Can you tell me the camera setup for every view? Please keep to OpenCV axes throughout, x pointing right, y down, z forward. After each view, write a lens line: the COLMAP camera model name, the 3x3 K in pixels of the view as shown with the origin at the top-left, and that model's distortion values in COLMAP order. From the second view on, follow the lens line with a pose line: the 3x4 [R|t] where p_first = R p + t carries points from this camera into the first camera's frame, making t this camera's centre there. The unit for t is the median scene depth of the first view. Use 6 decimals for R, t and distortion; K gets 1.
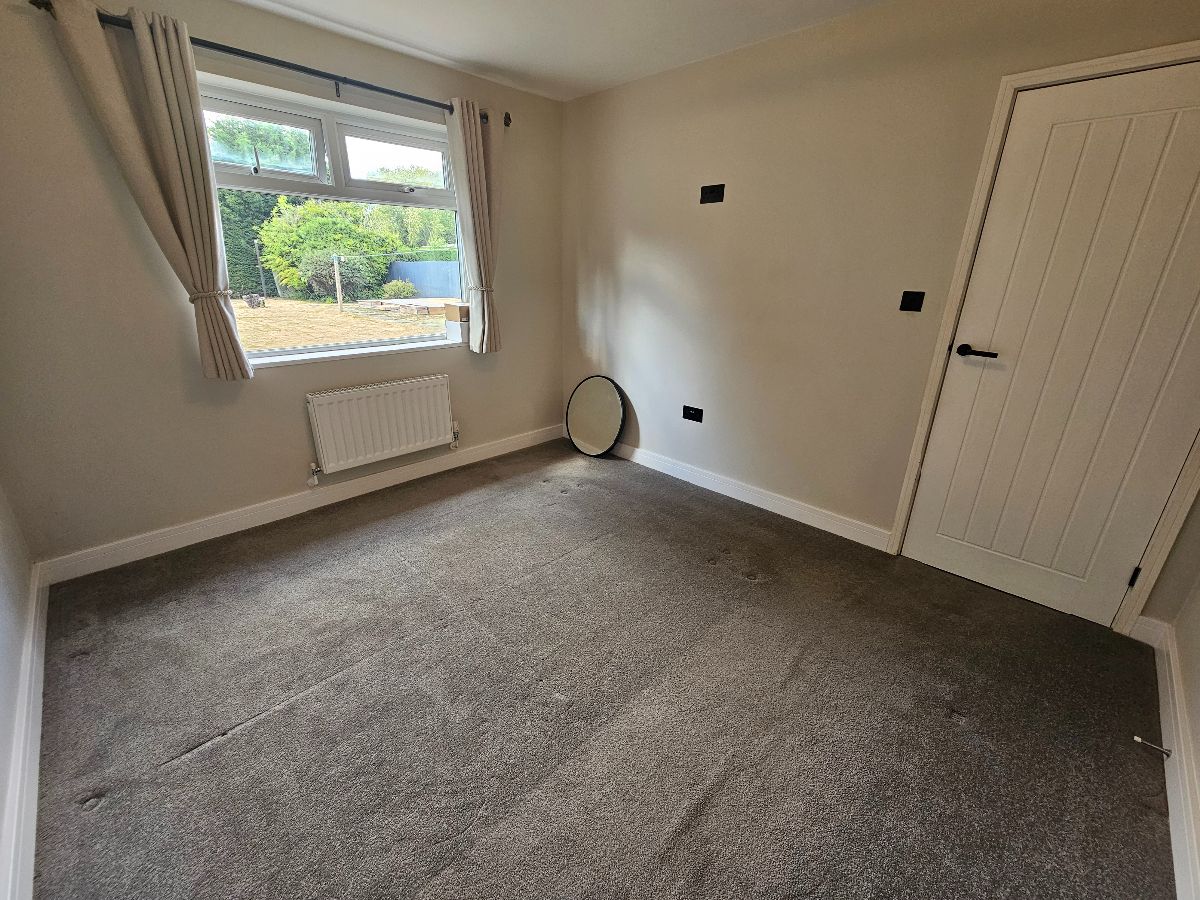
lens RADIAL K [[478.0, 0, 597.8], [0, 478.0, 442.0], [0, 0, 1]] dist [-0.000903, 0.000228]
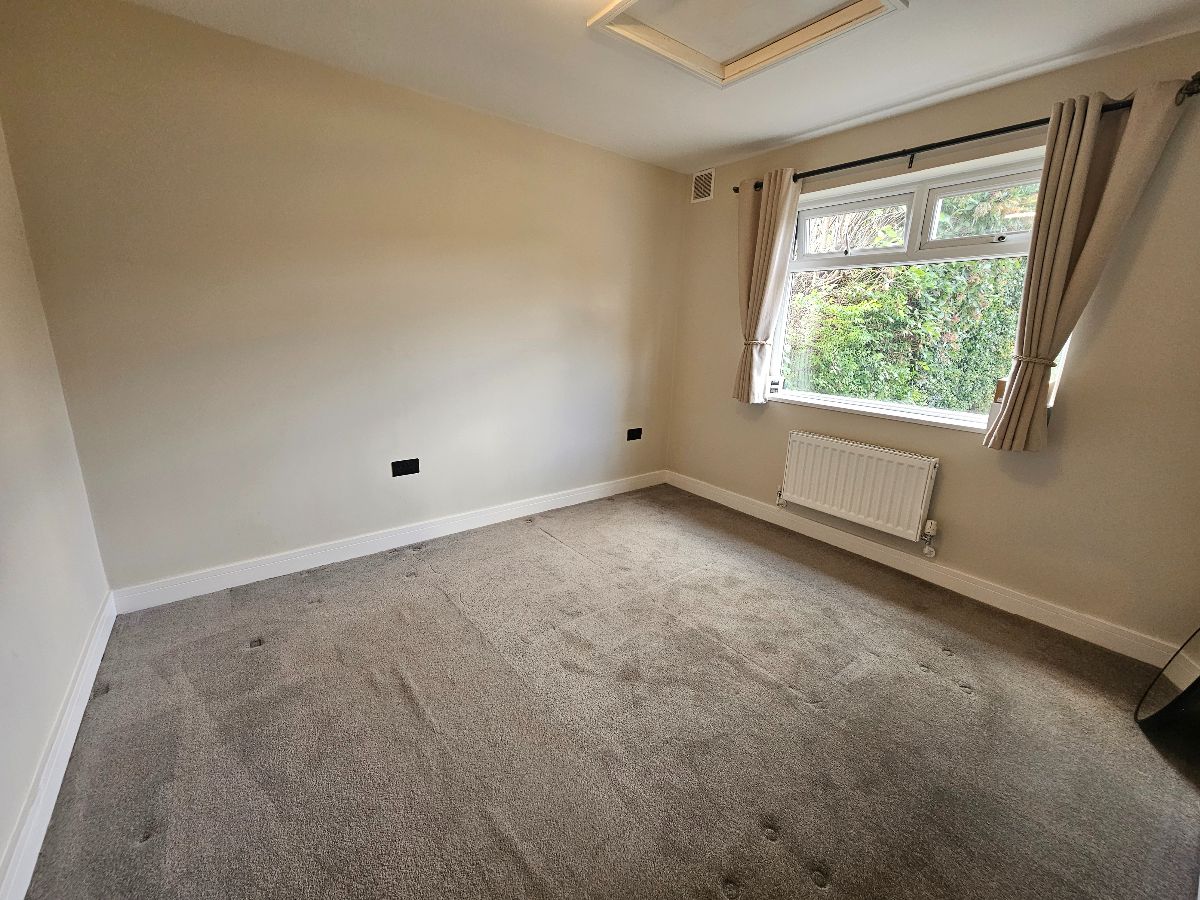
lens RADIAL K [[486.3, 0, 601.5], [0, 486.3, 445.4], [0, 0, 1]] dist [-0.000812, 0.000193]
pose [[-0.110834, 0.212510, -0.970853, 0.920170], [-0.373773, 0.896240, 0.238848, -0.258404], [0.920874, 0.389351, -0.019904, 0.876854]]
